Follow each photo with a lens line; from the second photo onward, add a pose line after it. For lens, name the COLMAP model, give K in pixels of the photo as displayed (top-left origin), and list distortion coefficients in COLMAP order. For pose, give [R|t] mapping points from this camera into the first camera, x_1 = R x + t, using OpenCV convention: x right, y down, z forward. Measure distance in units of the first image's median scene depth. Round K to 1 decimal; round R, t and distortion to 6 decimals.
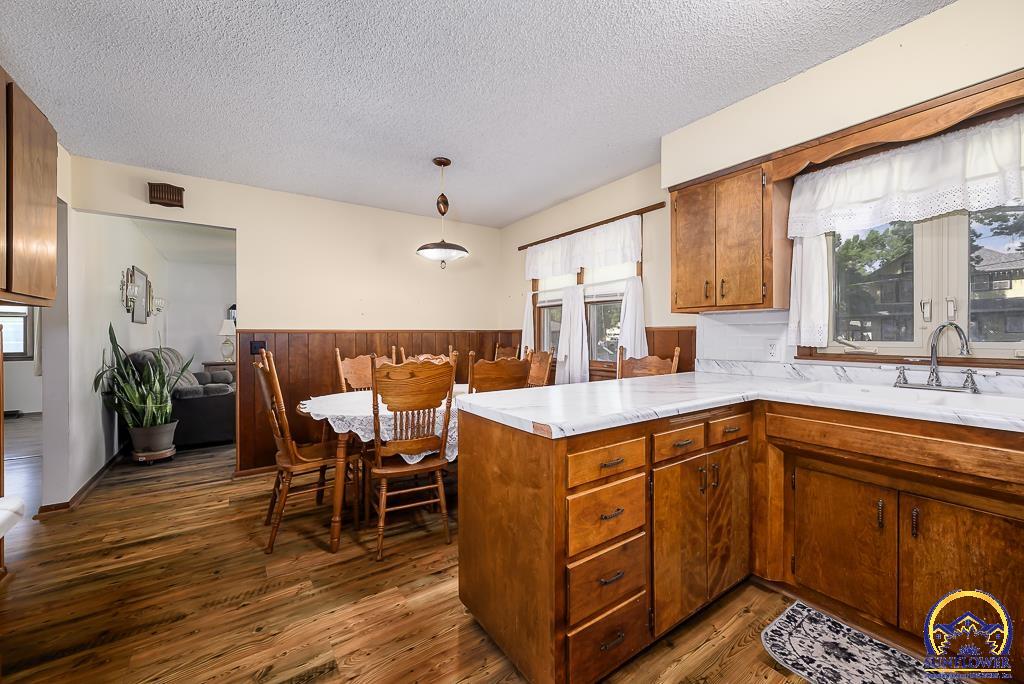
lens RADIAL K [[406.3, 0, 517.7], [0, 406.3, 336.5], [0, 0, 1]] dist [0.001423, 0.000318]
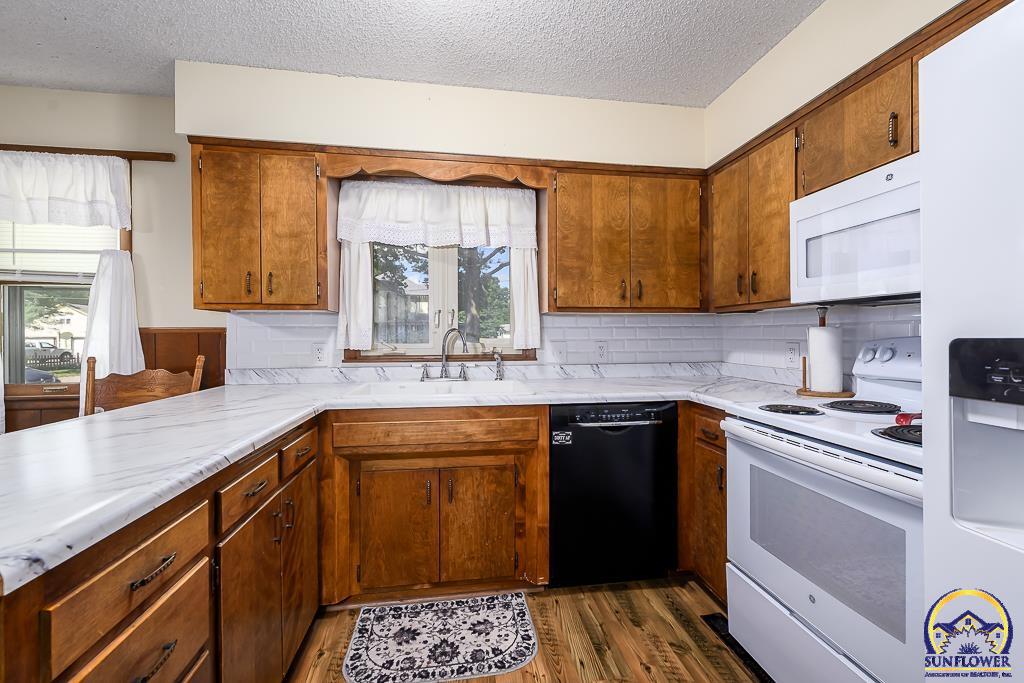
lens RADIAL K [[406.3, 0, 507.6], [0, 406.3, 339.2], [0, 0, 1]] dist [0.001423, 0.000318]
pose [[0.445547, -0.005515, 0.895242, -0.035505], [0.007565, 0.999969, 0.002395, -0.001652], [-0.895227, 0.005706, 0.445575, 0.237004]]
